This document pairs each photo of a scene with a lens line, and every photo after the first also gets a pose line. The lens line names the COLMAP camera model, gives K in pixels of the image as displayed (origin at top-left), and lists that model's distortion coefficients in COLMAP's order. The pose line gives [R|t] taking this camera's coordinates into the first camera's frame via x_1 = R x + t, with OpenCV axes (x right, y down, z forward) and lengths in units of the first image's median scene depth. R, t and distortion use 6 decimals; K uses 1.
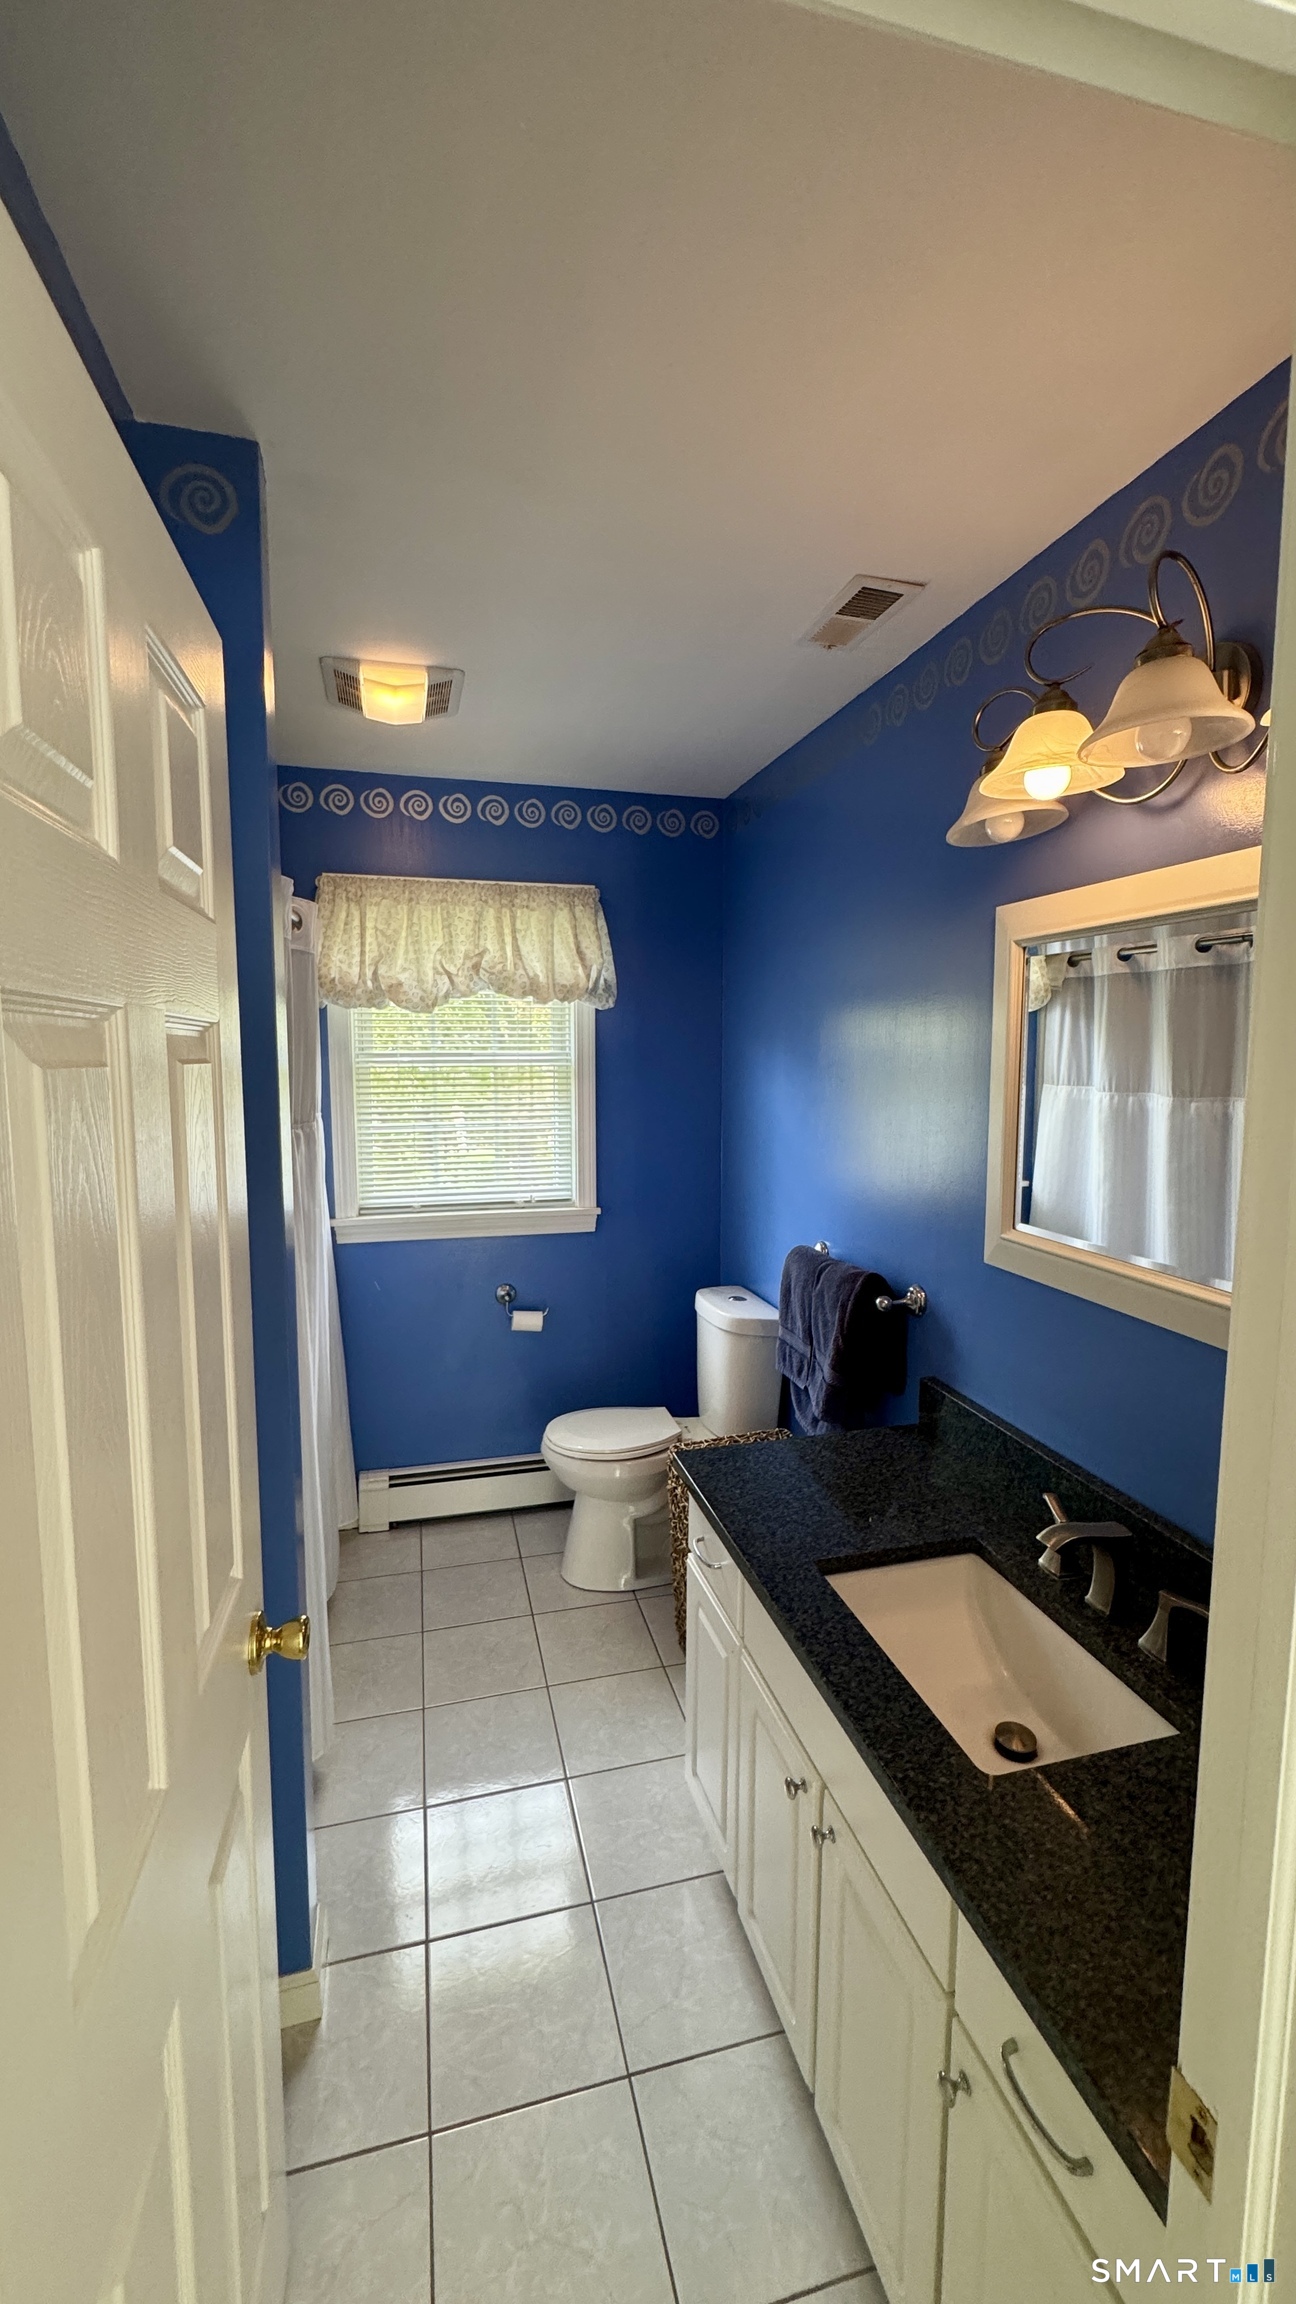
lens RADIAL K [[917.5, 0, 645.4], [0, 917.5, 1150.0], [0, 0, 1]] dist [-0.003679, 0.000076]
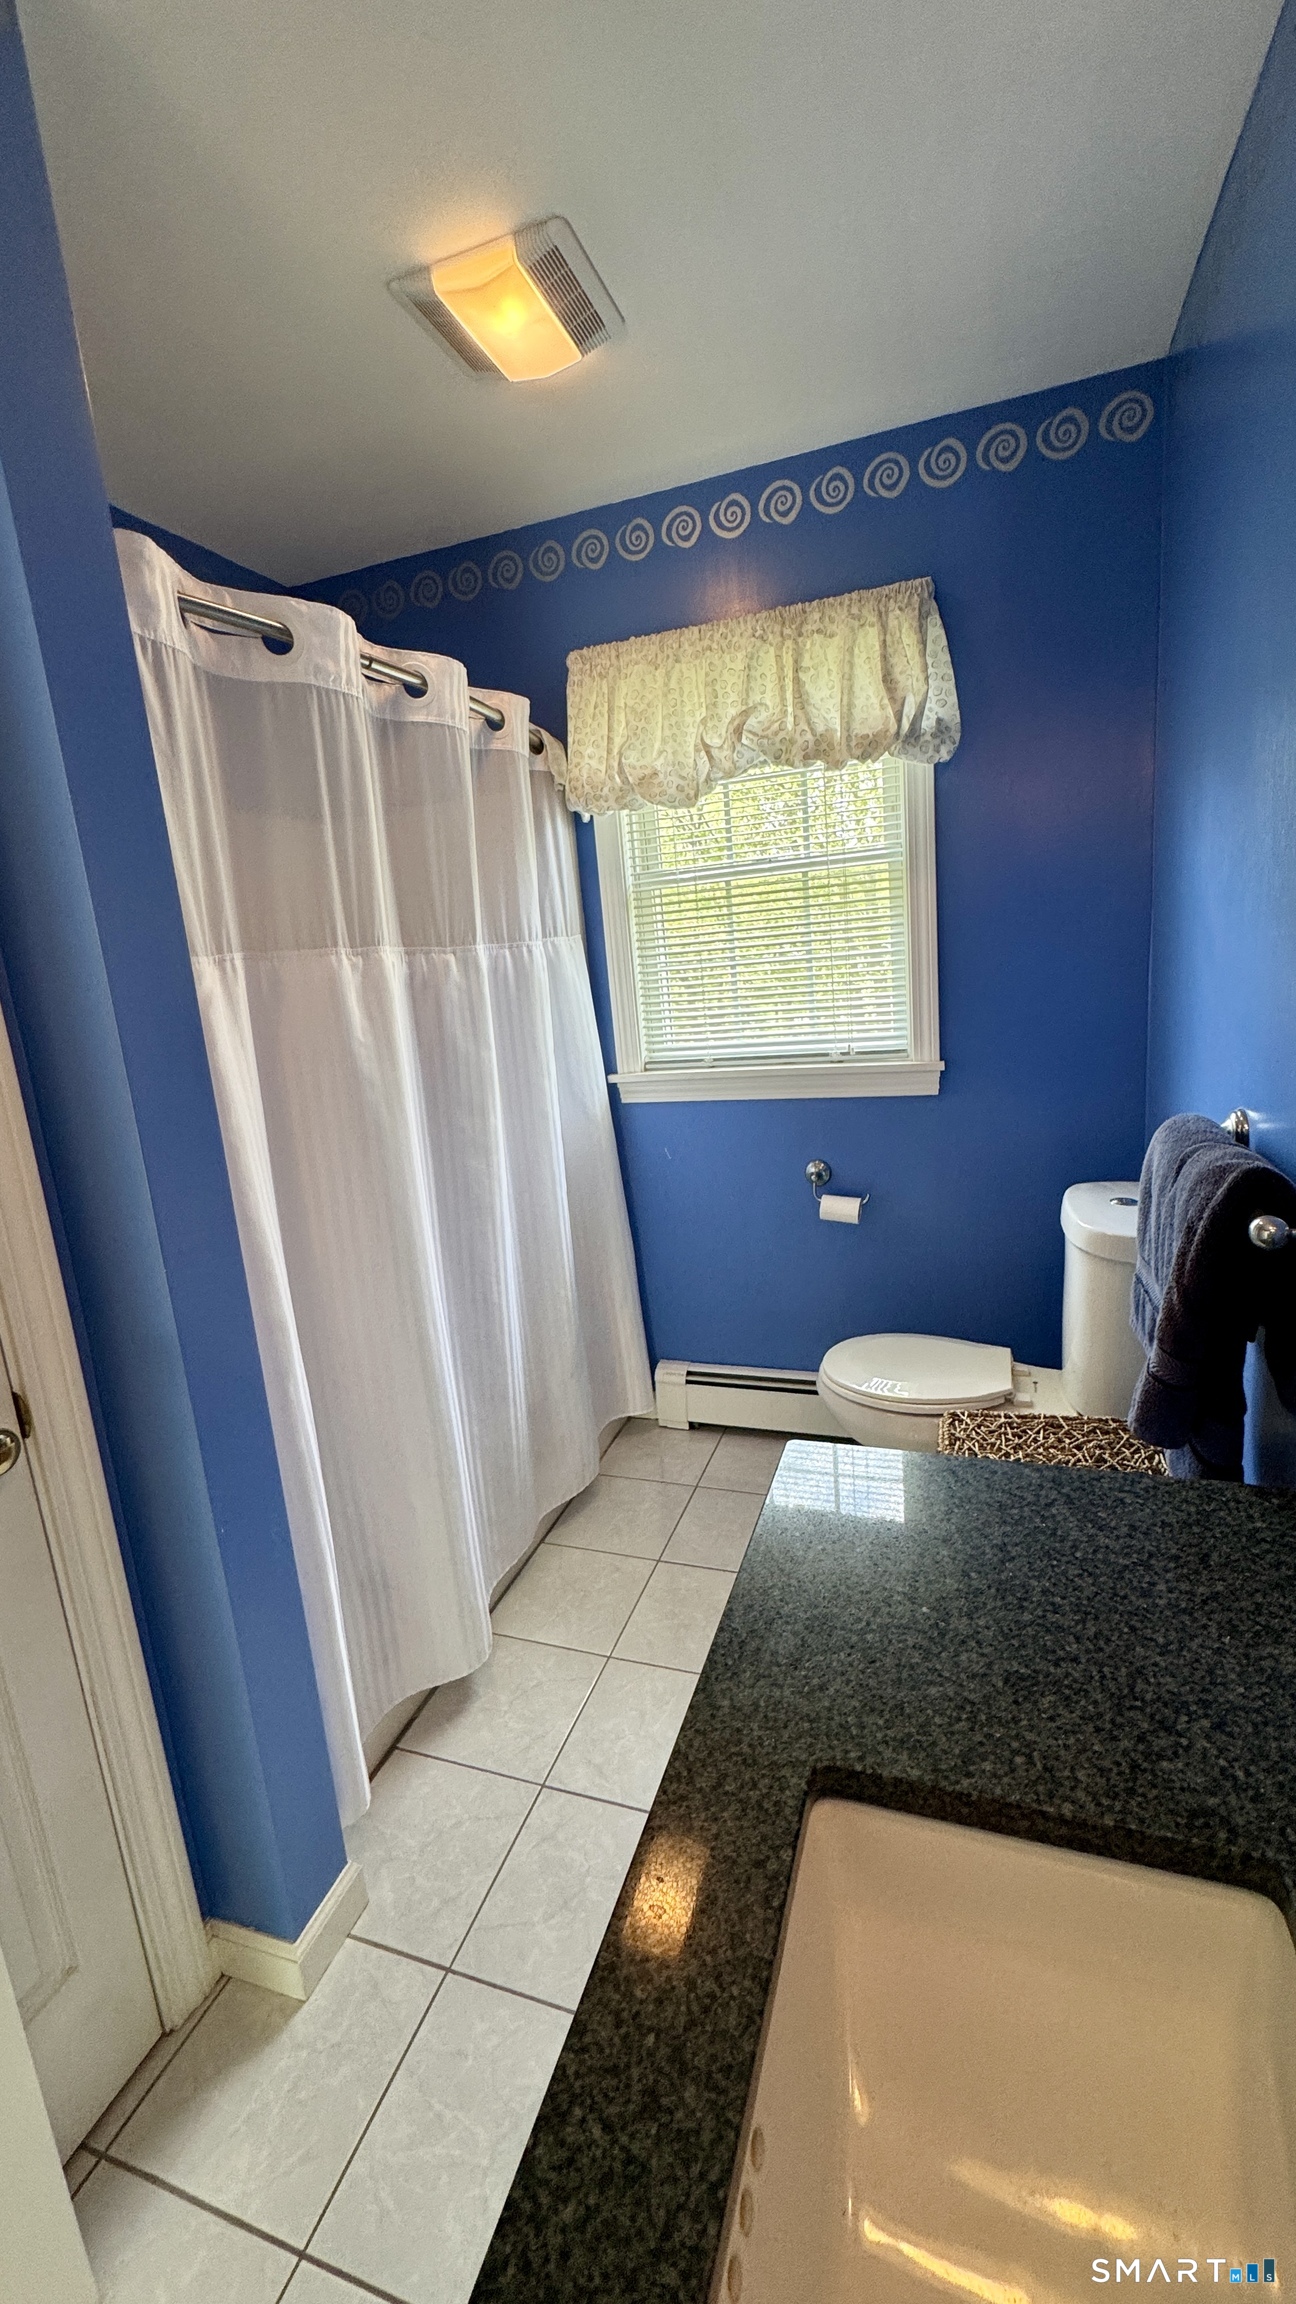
lens RADIAL K [[917.5, 0, 647.4], [0, 917.5, 1152.4], [0, 0, 1]] dist [-0.003679, 0.000076]
pose [[0.828847, 0.048272, -0.557389, 0.175830], [0.026665, 0.991730, 0.125538, 0.040991], [0.558840, -0.118915, 0.820706, 0.302249]]
